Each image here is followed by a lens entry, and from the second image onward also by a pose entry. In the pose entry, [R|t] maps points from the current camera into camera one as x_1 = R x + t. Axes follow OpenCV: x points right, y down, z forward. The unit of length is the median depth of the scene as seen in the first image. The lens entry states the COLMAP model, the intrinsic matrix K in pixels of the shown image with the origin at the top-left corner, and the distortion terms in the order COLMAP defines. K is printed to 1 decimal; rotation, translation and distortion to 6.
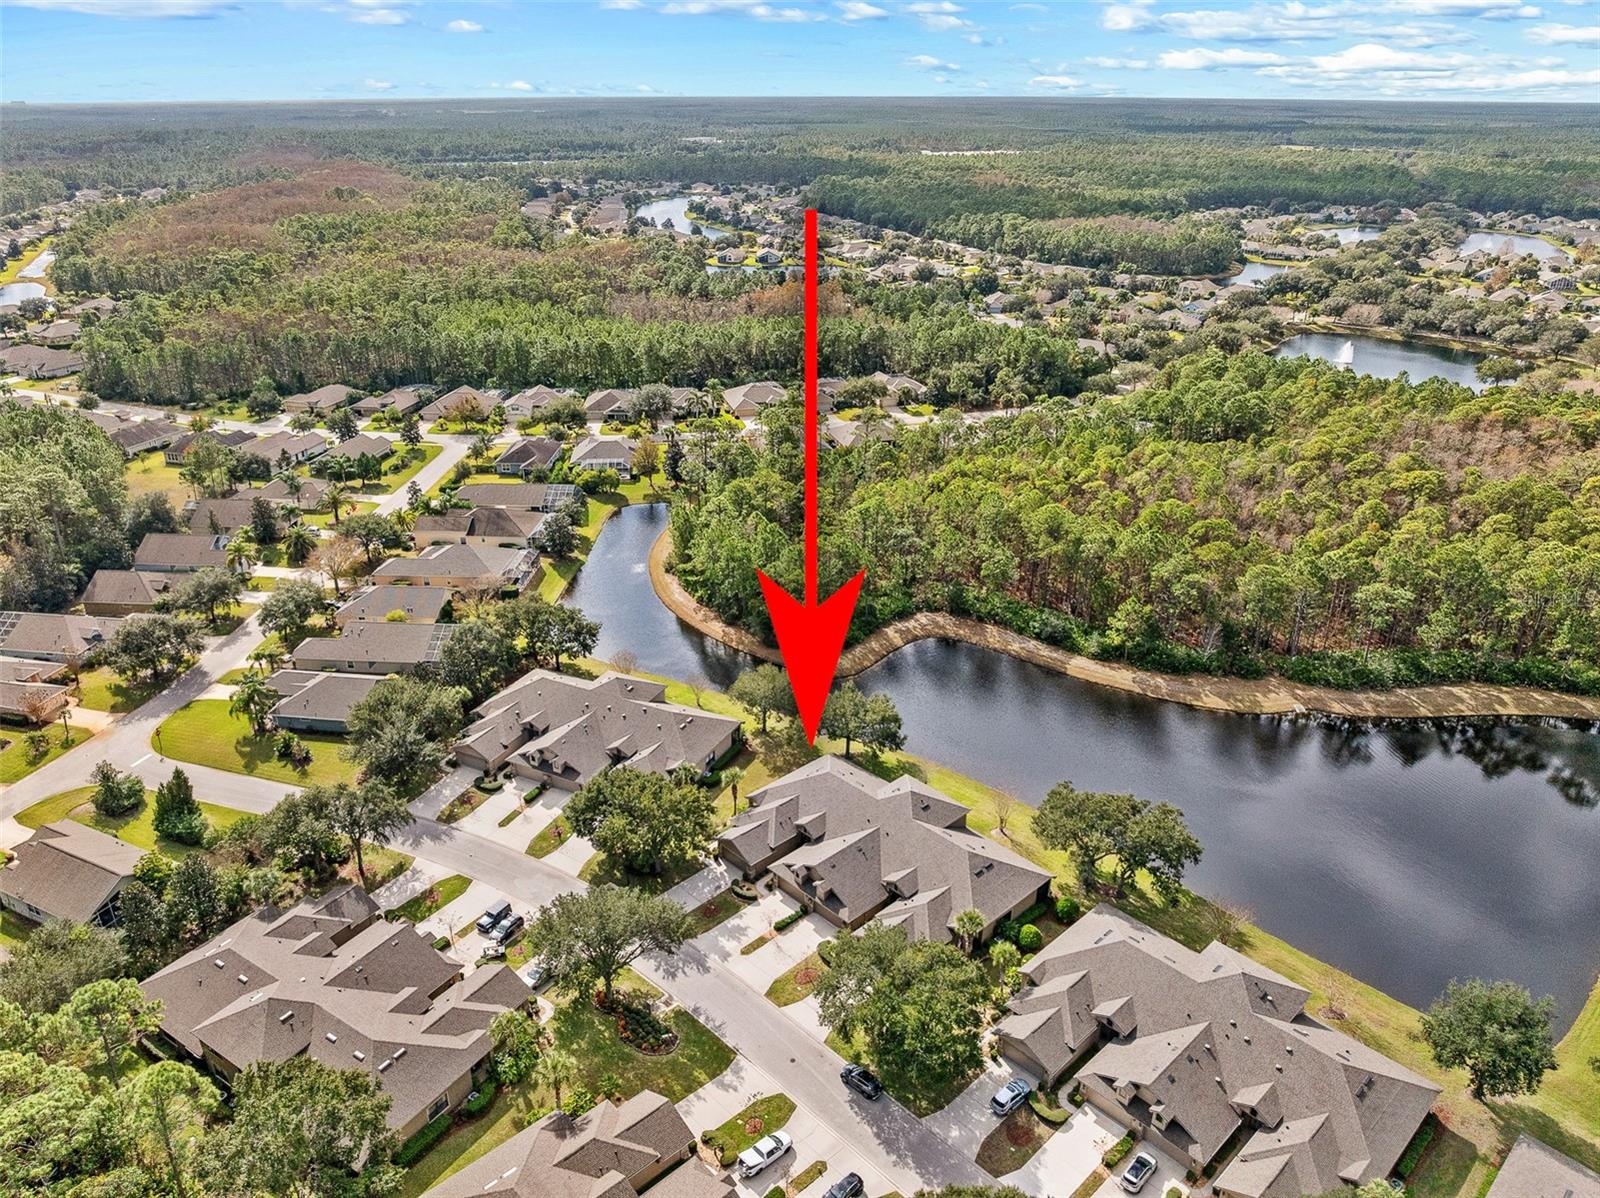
lens RADIAL K [[1122.5, 0, 795.2], [0, 1122.5, 582.2], [0, 0, 1]] dist [-0.035888, -0.003974]
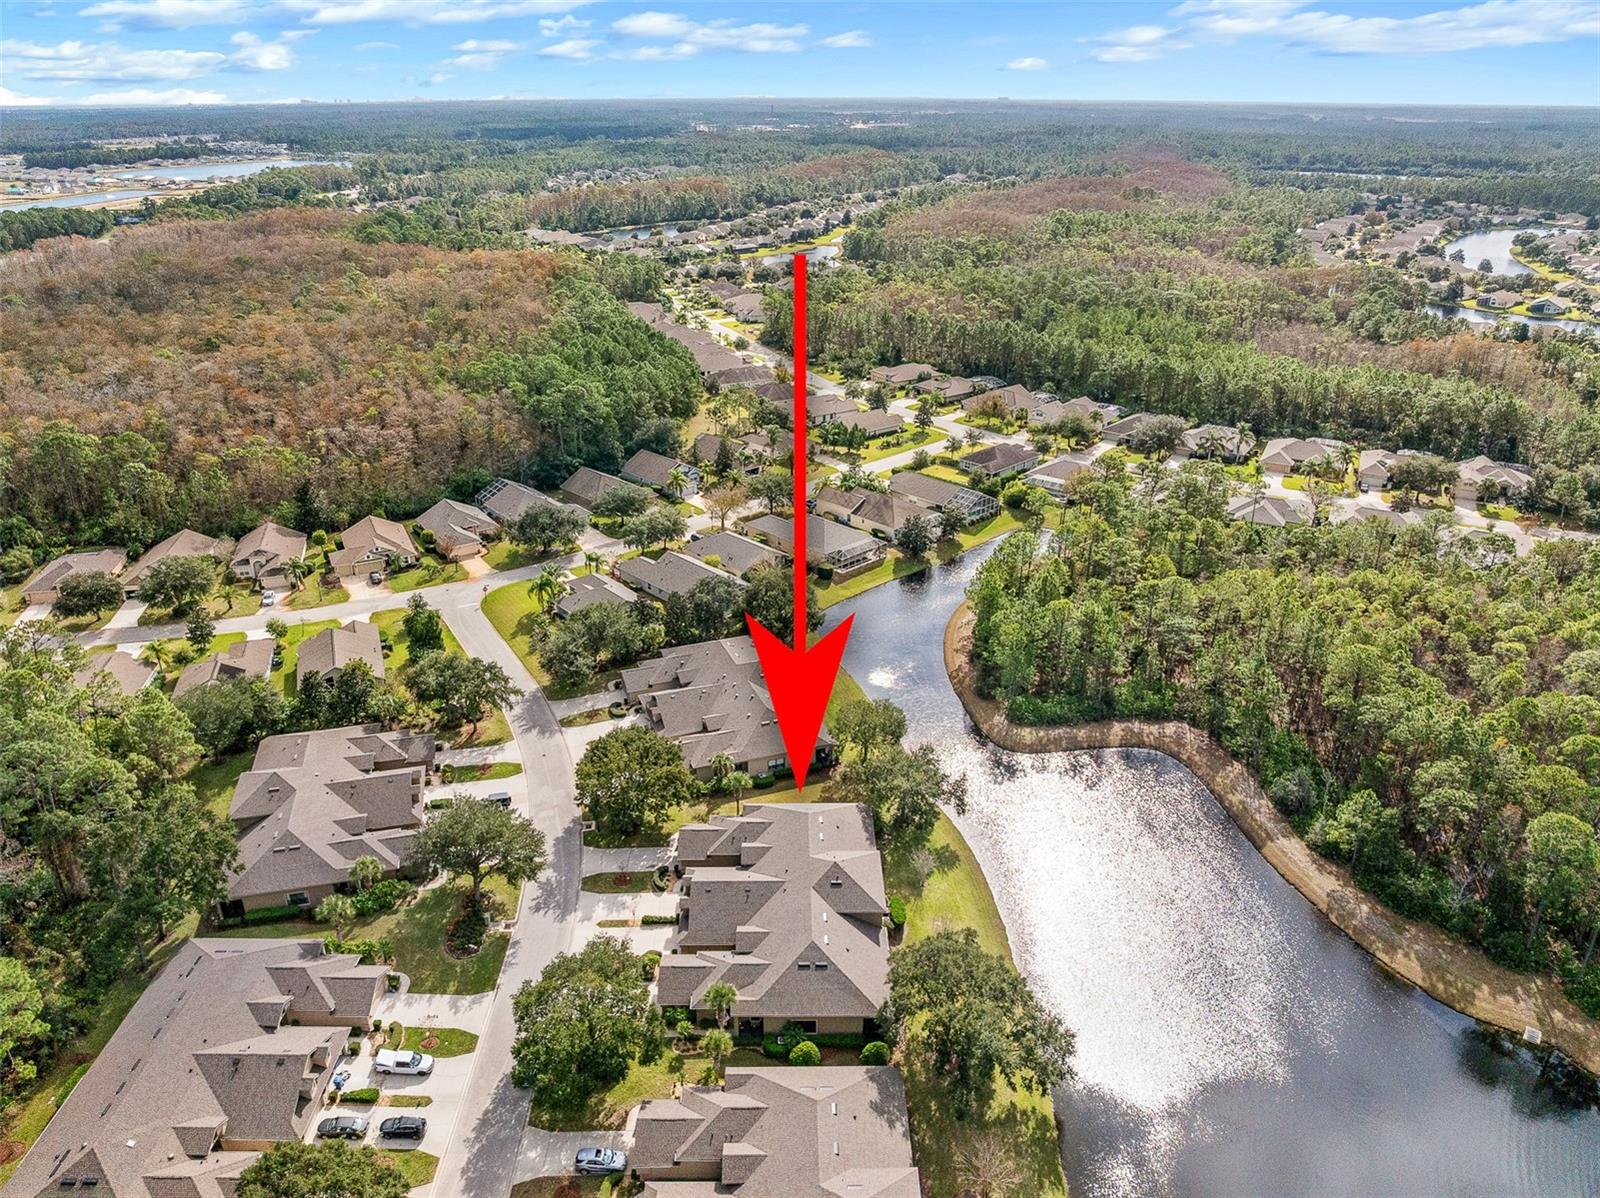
lens RADIAL K [[1122.5, 0, 799.1], [0, 1122.5, 600.6], [0, 0, 1]] dist [-0.035888, -0.003974]
pose [[0.736878, 0.280843, -0.614929, 0.524602], [-0.273298, 0.955734, 0.108996, -0.098339], [0.618320, 0.087742, 0.781013, 0.222026]]
